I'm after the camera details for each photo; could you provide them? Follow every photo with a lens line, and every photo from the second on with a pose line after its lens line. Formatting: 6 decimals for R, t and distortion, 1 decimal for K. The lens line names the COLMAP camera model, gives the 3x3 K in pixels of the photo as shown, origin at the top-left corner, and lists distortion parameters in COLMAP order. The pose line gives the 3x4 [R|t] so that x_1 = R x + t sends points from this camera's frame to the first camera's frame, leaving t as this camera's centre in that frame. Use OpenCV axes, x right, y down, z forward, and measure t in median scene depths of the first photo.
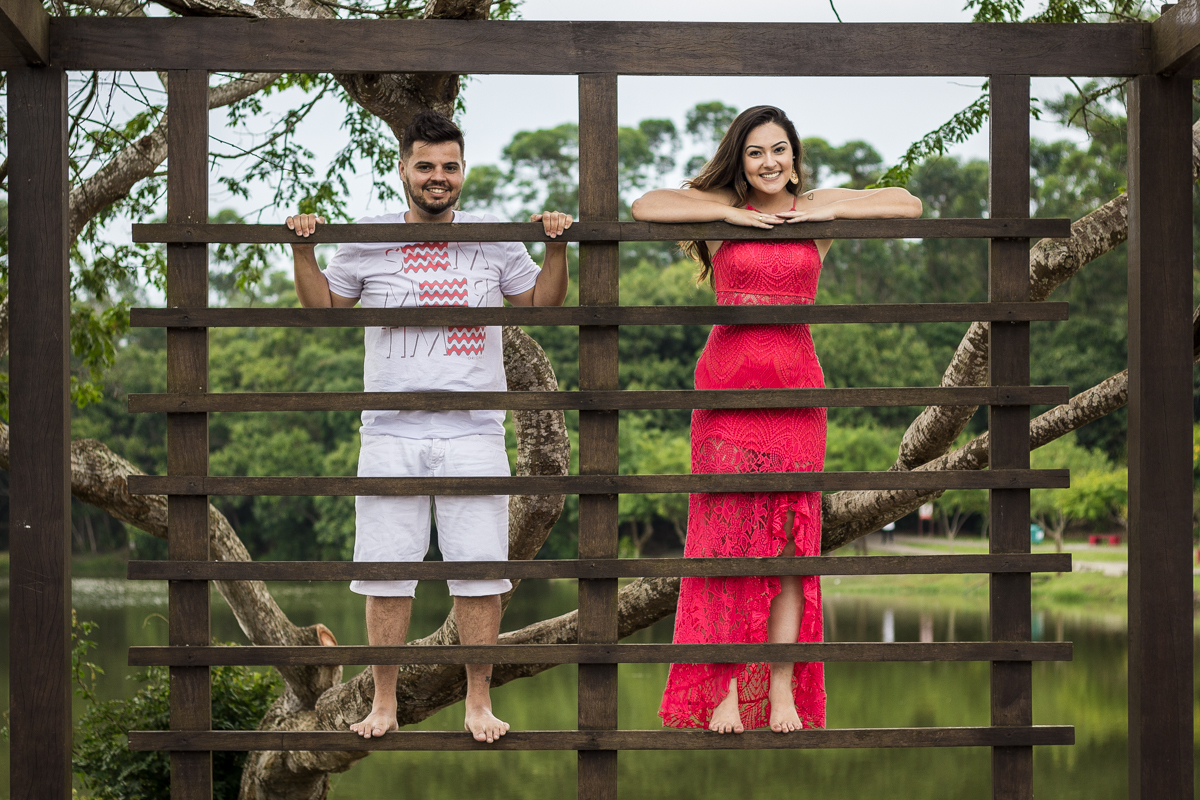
lens RADIAL K [[2848.1, 0, 616.3], [0, 2848.1, 395.6], [0, 0, 1]] dist [0.100929, -0.050045]
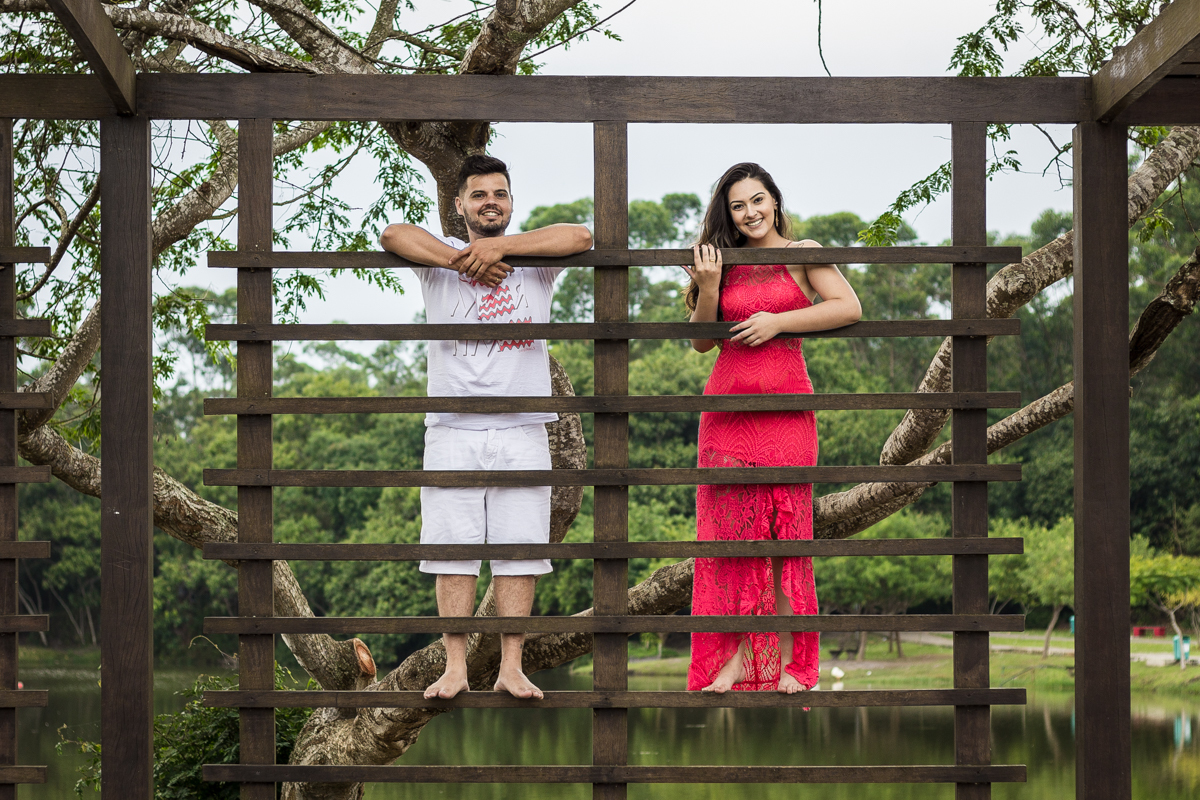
lens RADIAL K [[2848.1, 0, 616.3], [0, 2848.1, 395.6], [0, 0, 1]] dist [0.100929, -0.050045]
pose [[0.999977, -0.000938, -0.006693, 0.003044], [0.000781, 0.999726, -0.023389, 0.021558], [0.006713, 0.023383, 0.999704, -0.128987]]
